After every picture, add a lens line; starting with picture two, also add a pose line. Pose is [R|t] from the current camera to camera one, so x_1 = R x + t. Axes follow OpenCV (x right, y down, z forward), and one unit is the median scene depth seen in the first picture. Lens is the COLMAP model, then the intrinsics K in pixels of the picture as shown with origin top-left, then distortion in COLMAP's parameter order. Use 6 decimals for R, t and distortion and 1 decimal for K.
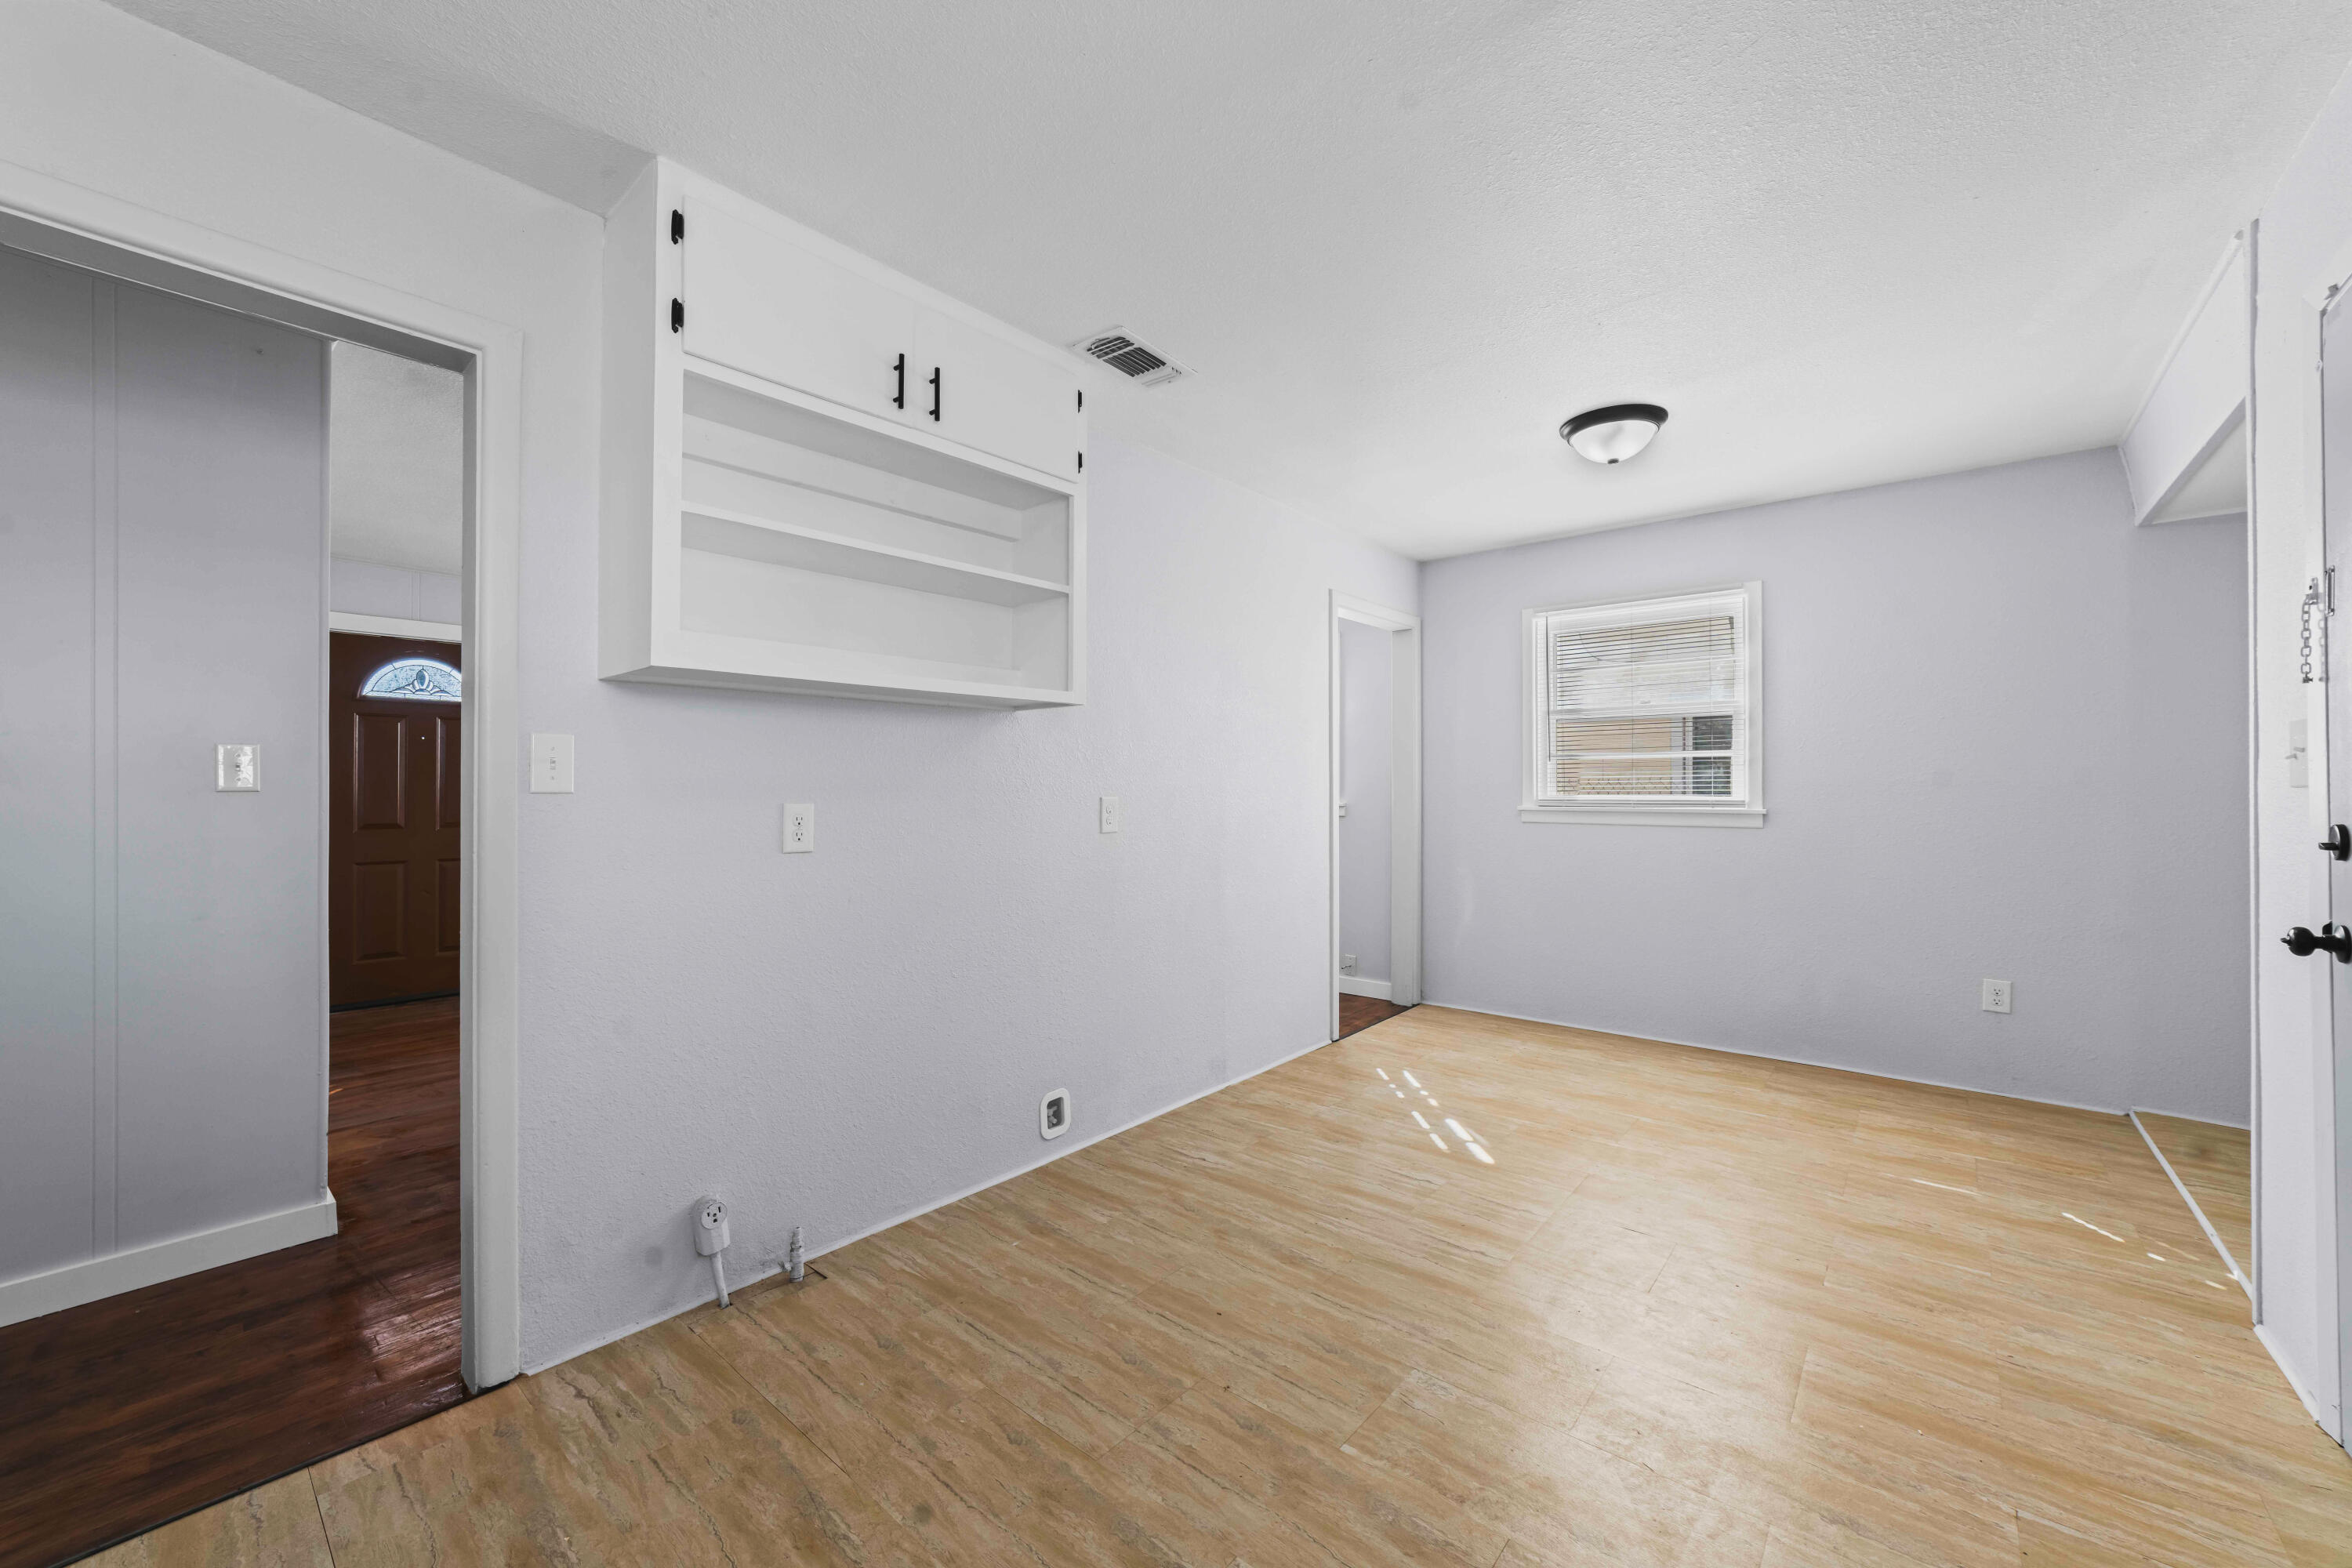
lens RADIAL K [[914.5, 0, 1175.3], [0, 914.5, 792.2], [0, 0, 1]] dist [-0.000372, 0.000046]
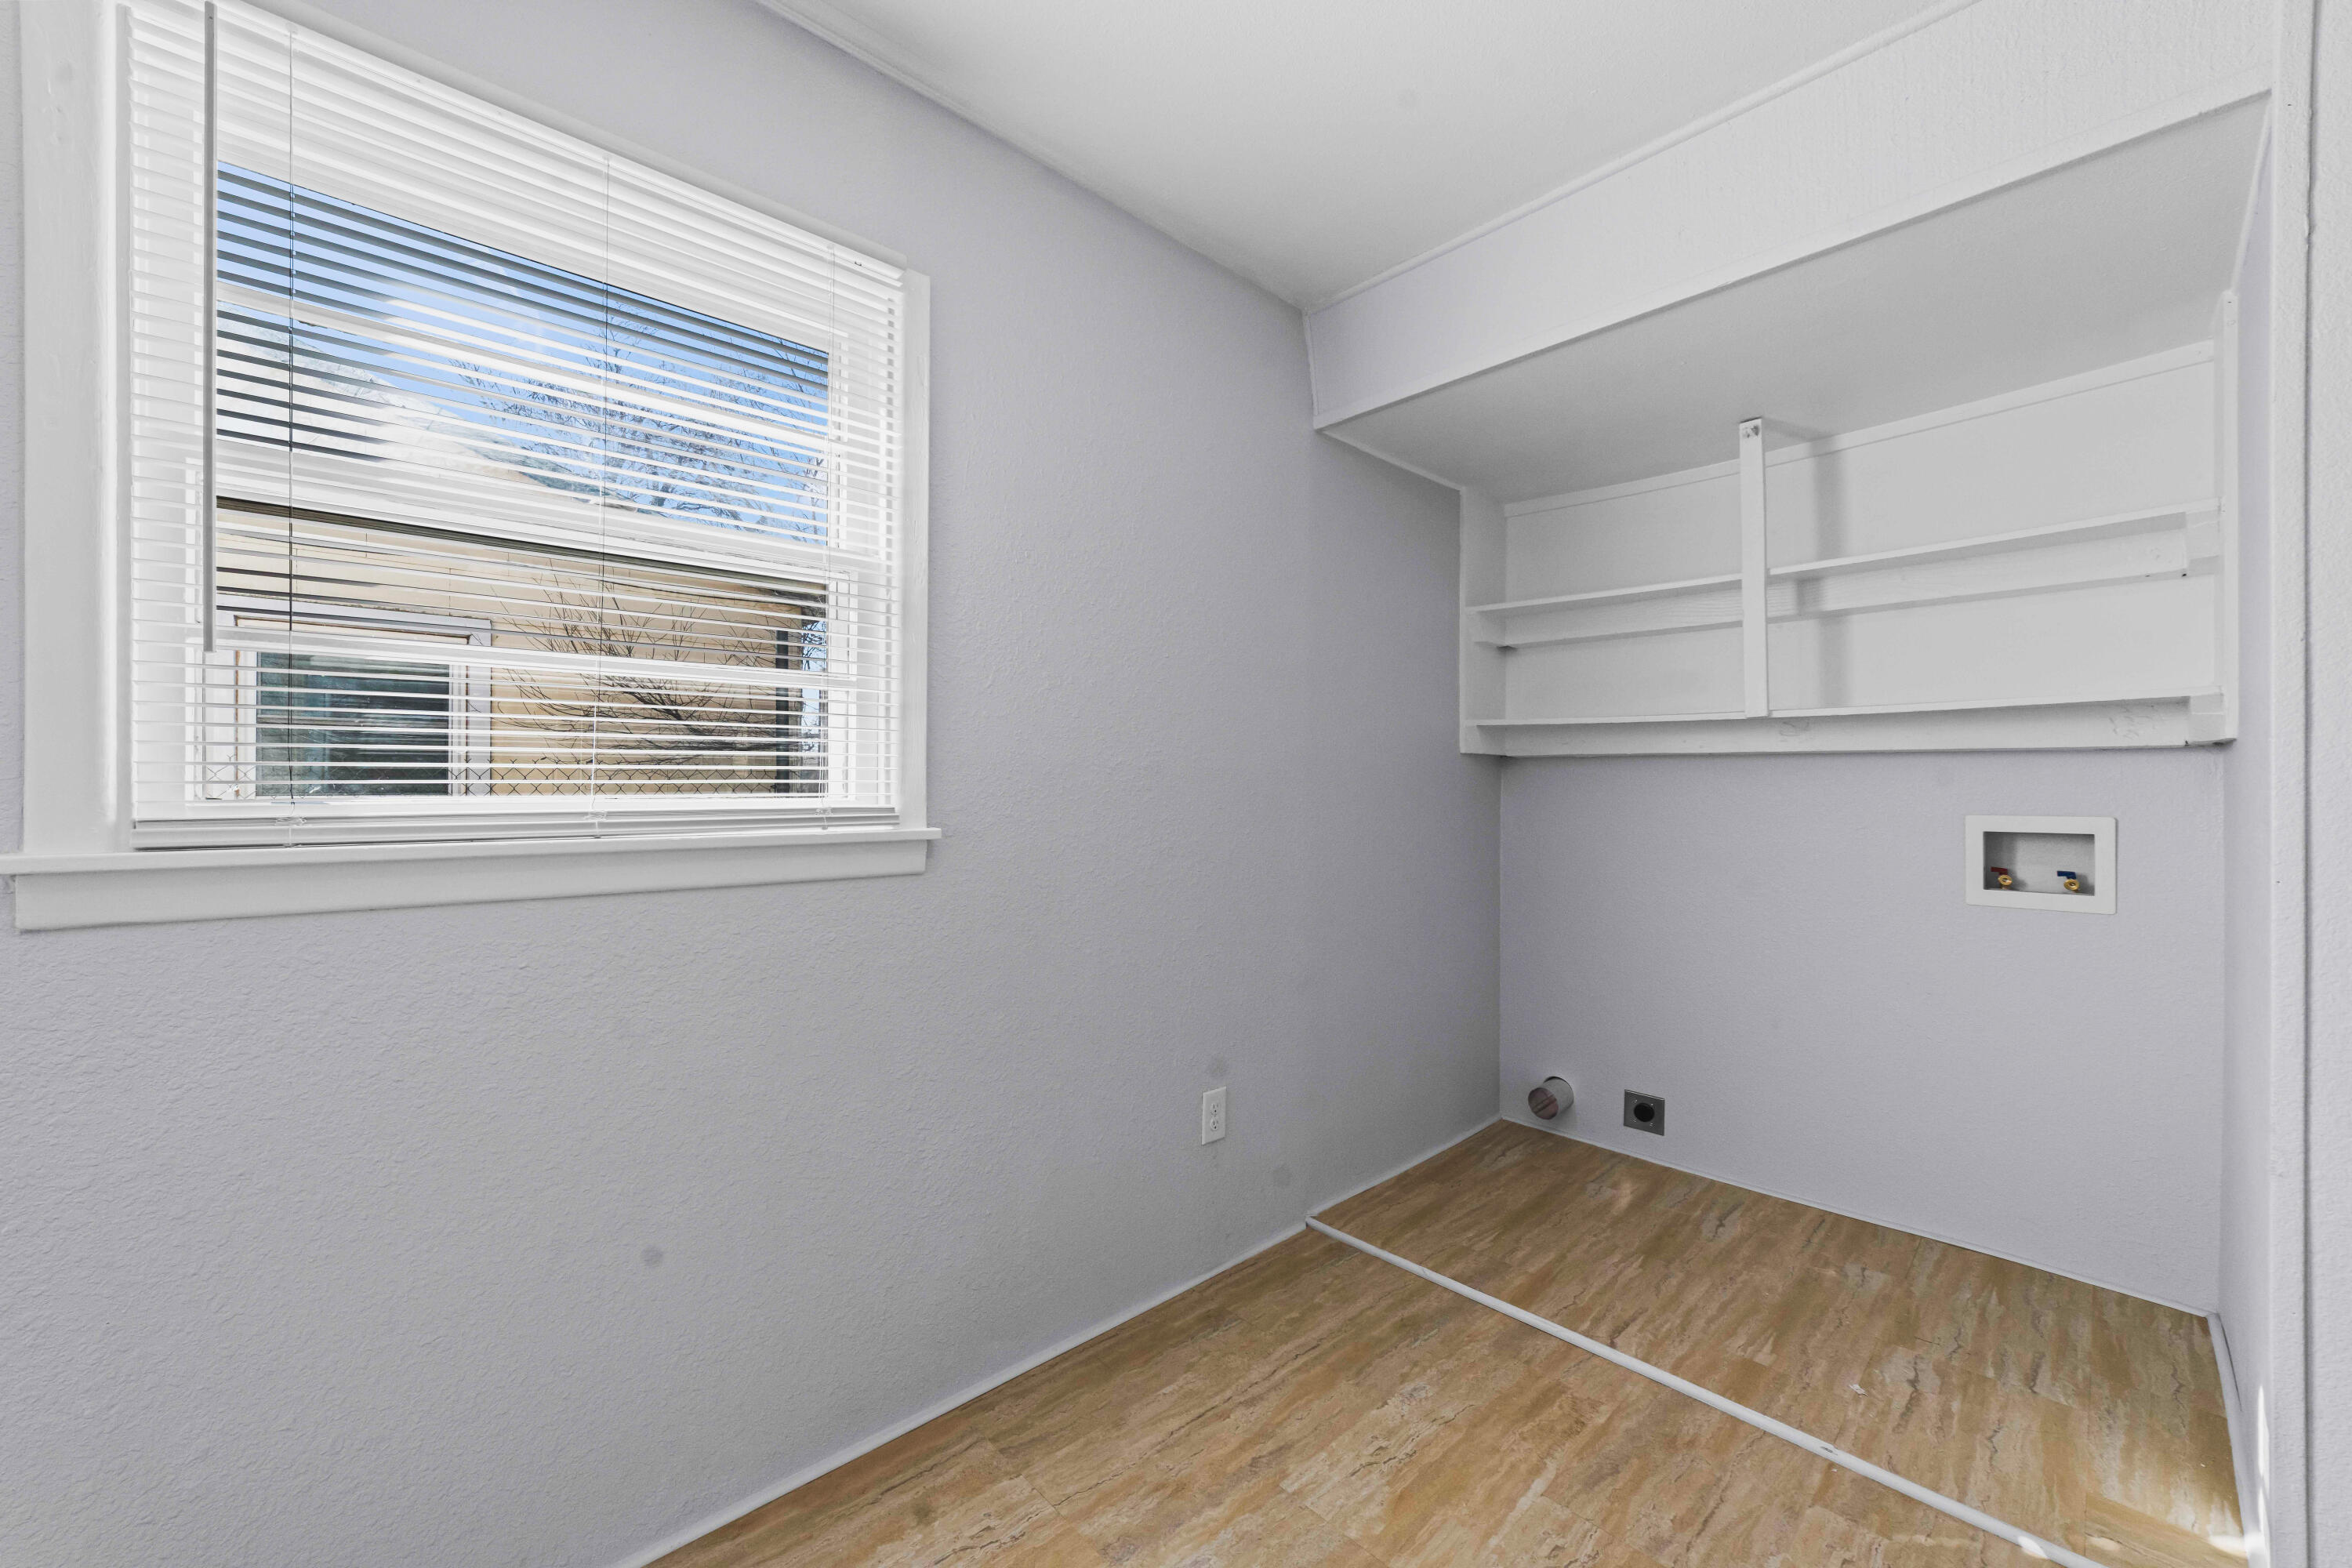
lens RADIAL K [[914.5, 0, 1175.3], [0, 914.5, 792.2], [0, 0, 1]] dist [-0.000372, 0.000046]
pose [[0.133791, -0.001103, 0.991009, 0.278712], [0.001679, 0.999998, 0.000886, 0.002120], [-0.991008, 0.001545, 0.133793, 0.945038]]
